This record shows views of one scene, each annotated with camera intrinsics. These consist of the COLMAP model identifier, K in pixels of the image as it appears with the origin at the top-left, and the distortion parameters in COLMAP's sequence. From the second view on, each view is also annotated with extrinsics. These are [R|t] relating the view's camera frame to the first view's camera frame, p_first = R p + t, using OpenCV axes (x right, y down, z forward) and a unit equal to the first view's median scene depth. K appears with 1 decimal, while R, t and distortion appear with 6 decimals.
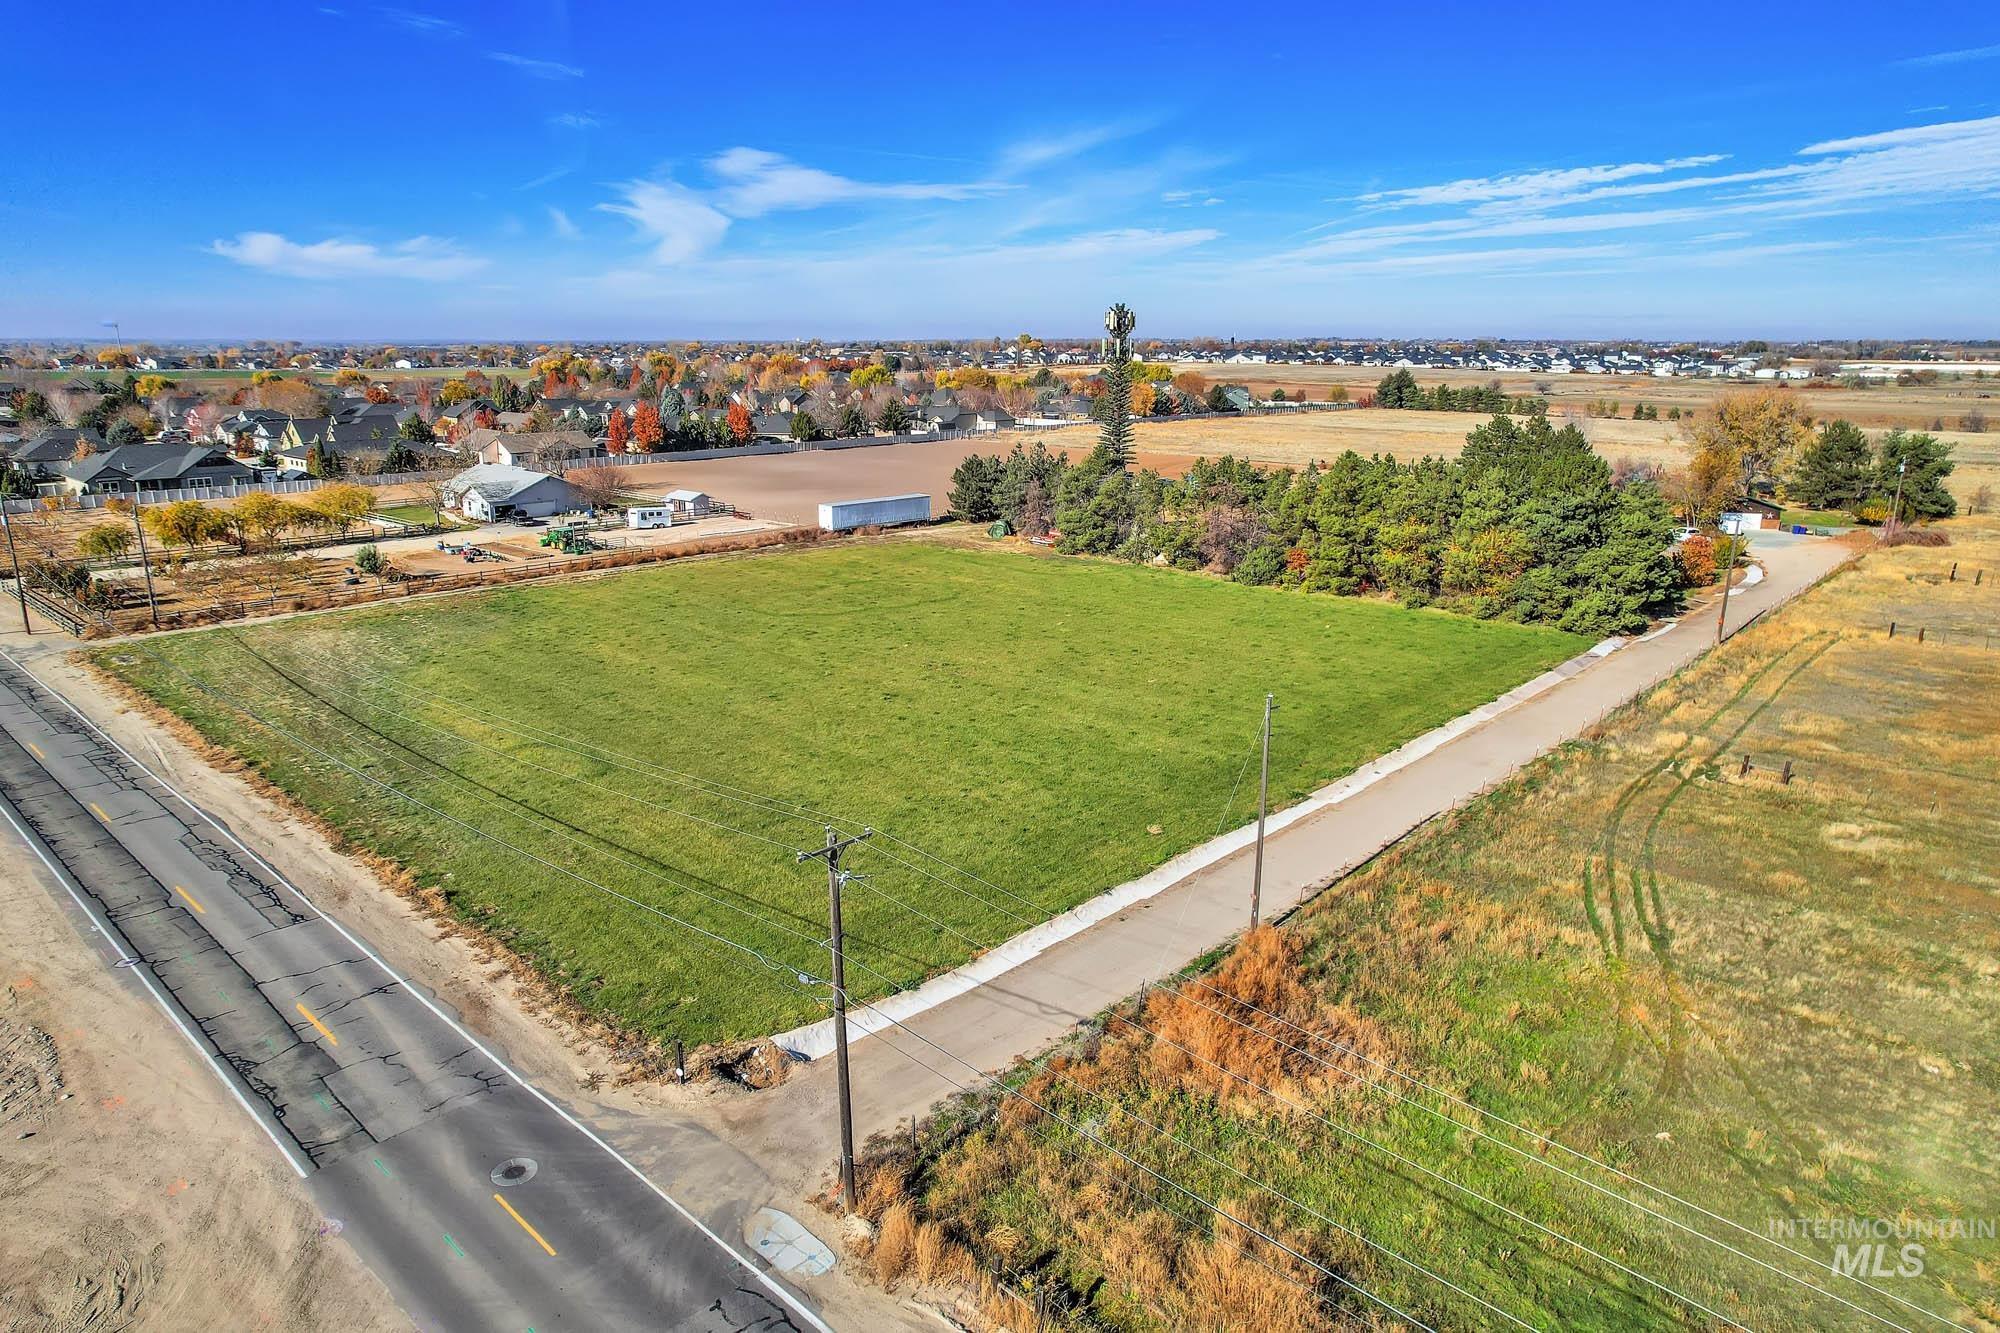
lens RADIAL K [[1275.4, 0, 997.7], [0, 1275.4, 681.8], [0, 0, 1]] dist [-0.052987, 0.048016]
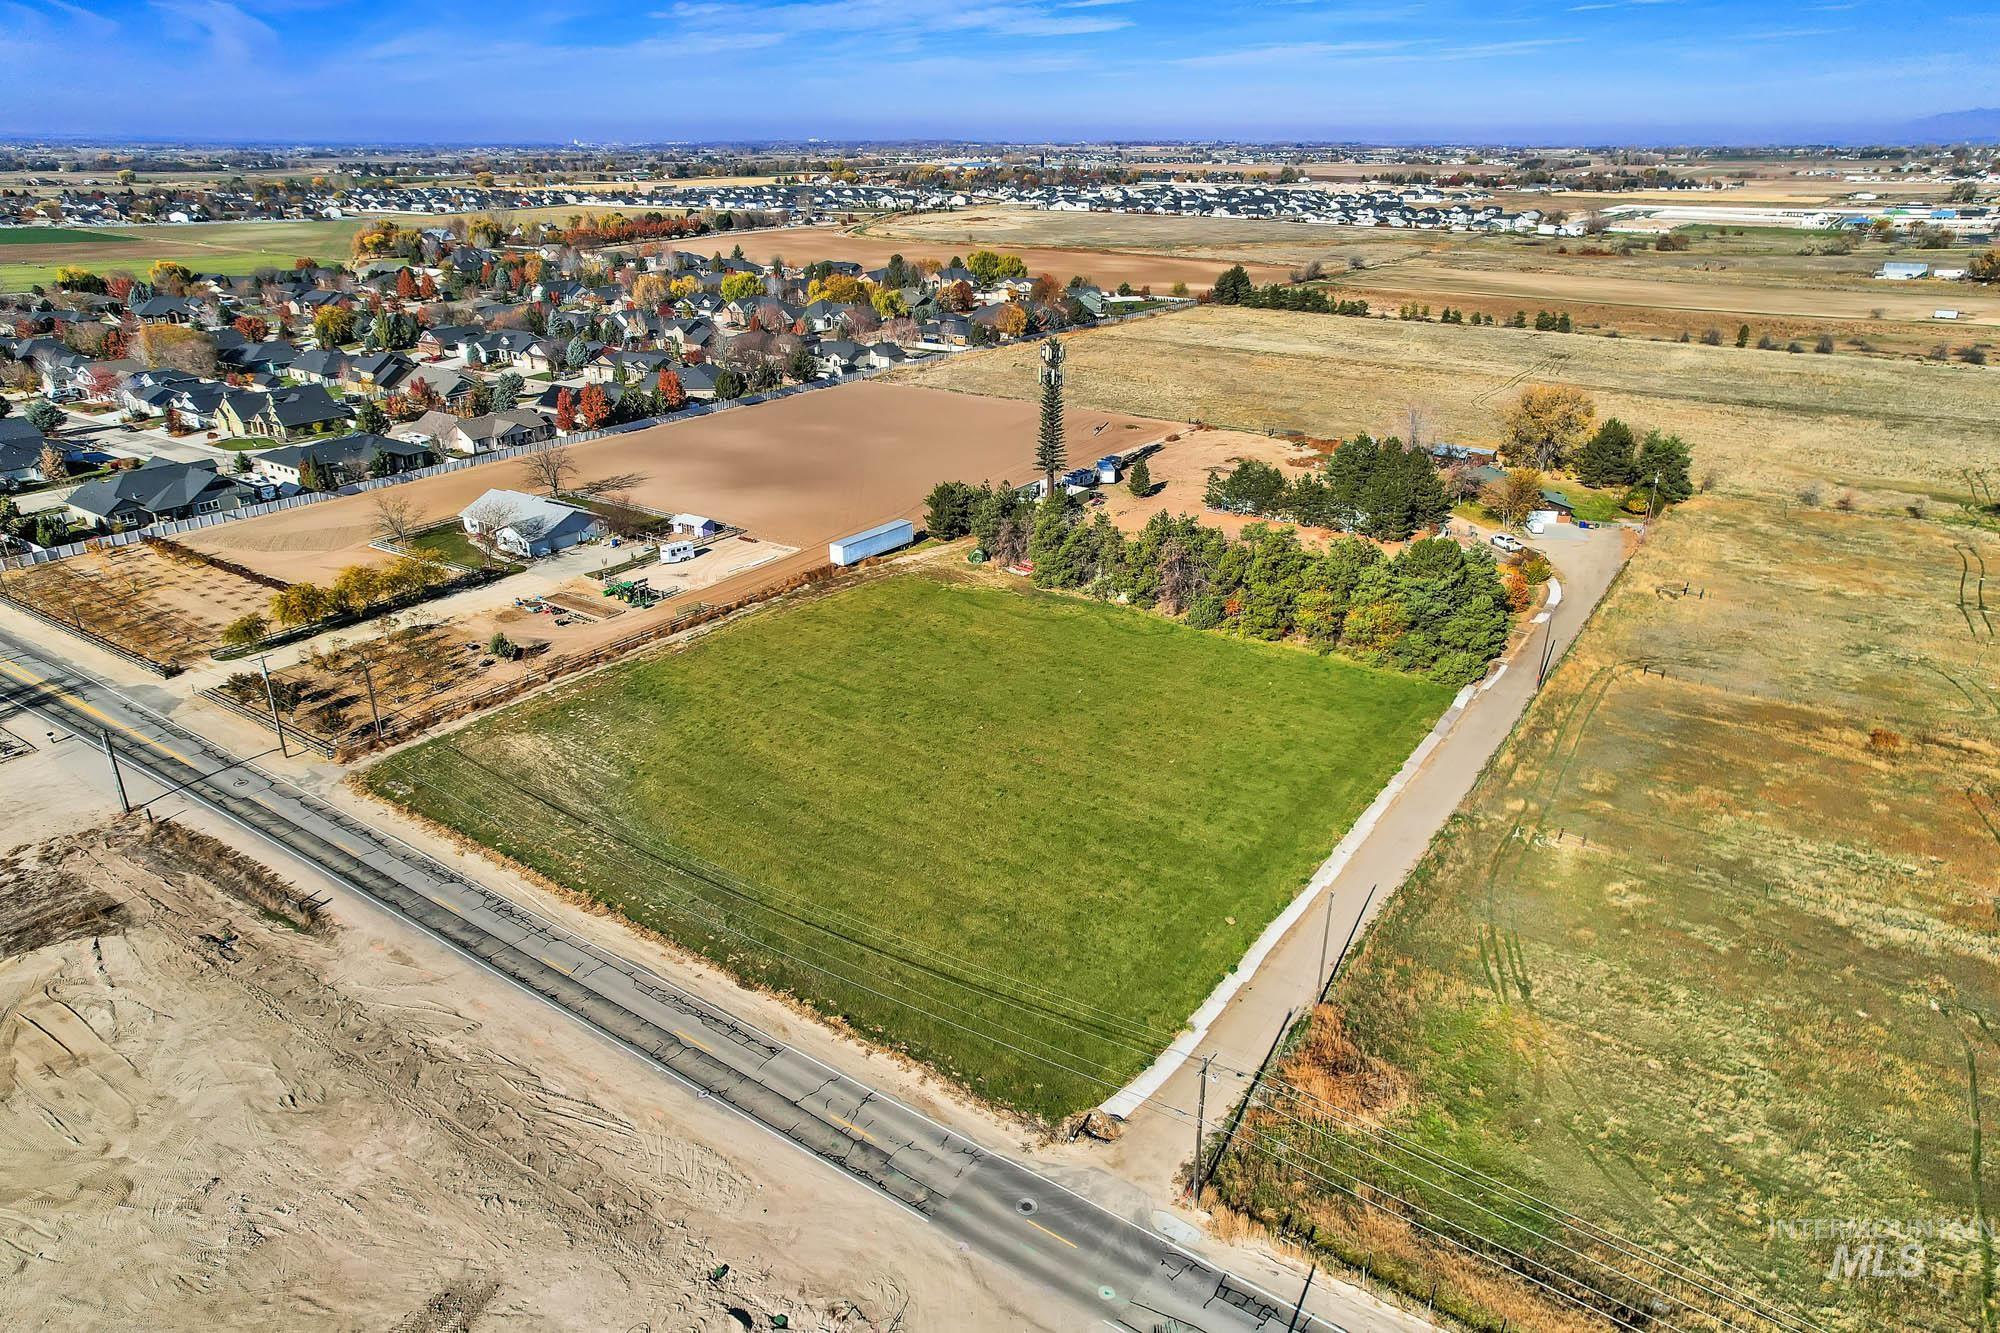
lens RADIAL K [[1275.4, 0, 987.5], [0, 1275.4, 651.3], [0, 0, 1]] dist [-0.052987, 0.048016]
pose [[0.989185, -0.059057, 0.134261, -0.396890], [0.041614, 0.990745, 0.129202, -0.464742], [-0.140649, -0.122217, 0.982487, -0.545806]]
